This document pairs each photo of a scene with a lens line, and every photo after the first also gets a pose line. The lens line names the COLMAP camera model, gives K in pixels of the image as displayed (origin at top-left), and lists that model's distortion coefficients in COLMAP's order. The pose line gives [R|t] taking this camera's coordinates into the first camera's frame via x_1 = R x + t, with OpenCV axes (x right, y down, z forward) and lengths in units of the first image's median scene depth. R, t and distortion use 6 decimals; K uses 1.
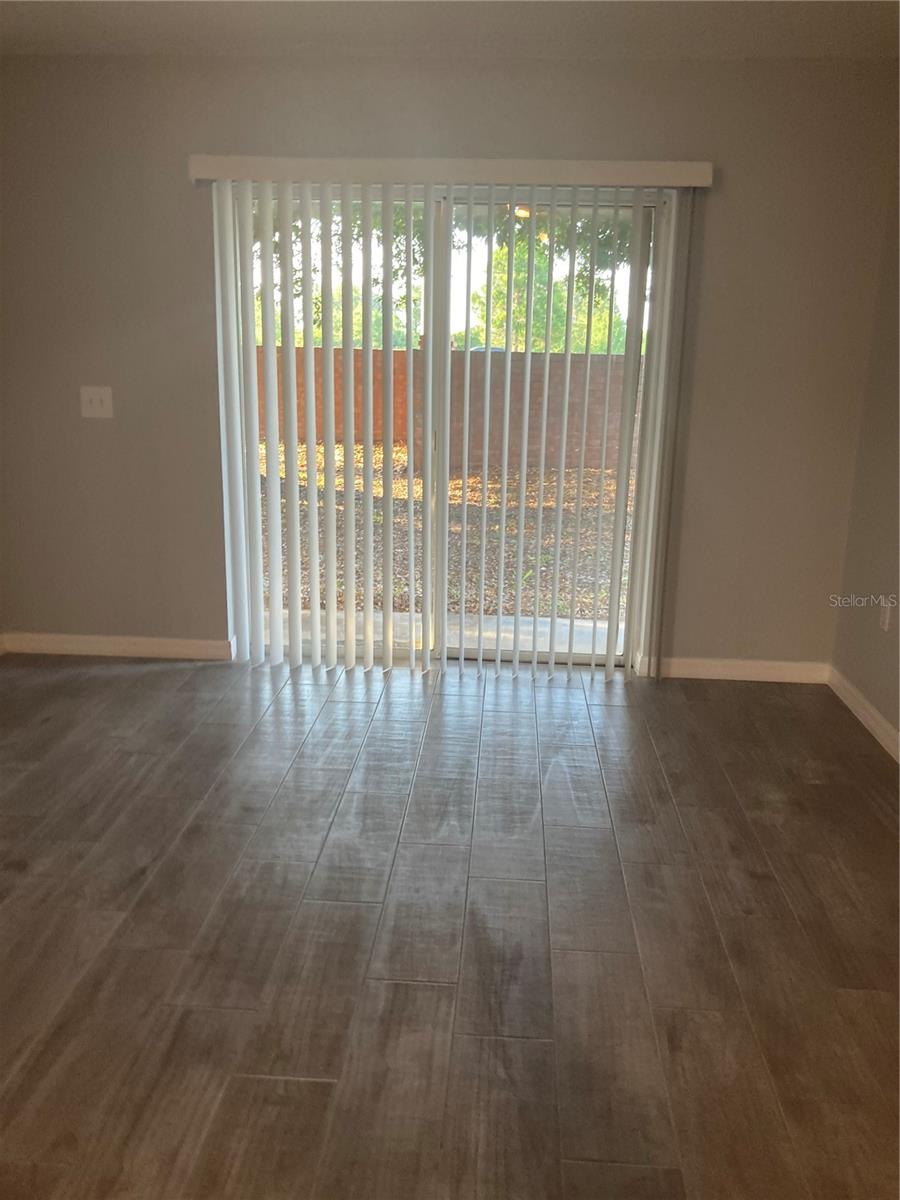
lens RADIAL K [[984.1, 0, 466.0], [0, 984.1, 594.1], [0, 0, 1]] dist [0.035318, -0.038562]
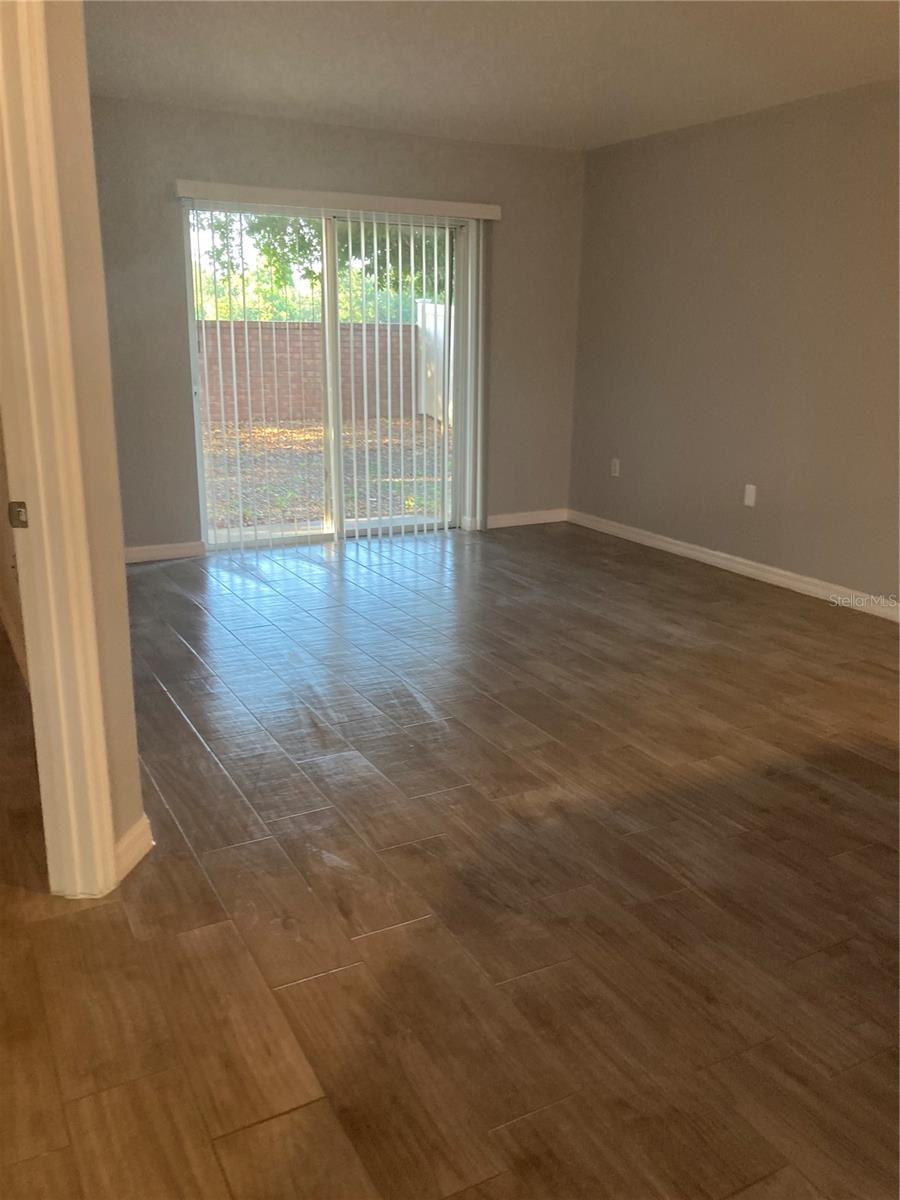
lens RADIAL K [[984.1, 0, 457.5], [0, 984.1, 607.7], [0, 0, 1]] dist [0.035318, -0.038562]
pose [[0.851127, -0.153647, 0.501971, -0.696227], [0.130000, 0.988115, 0.082027, 0.078951], [-0.508608, -0.004560, 0.860986, -0.367787]]
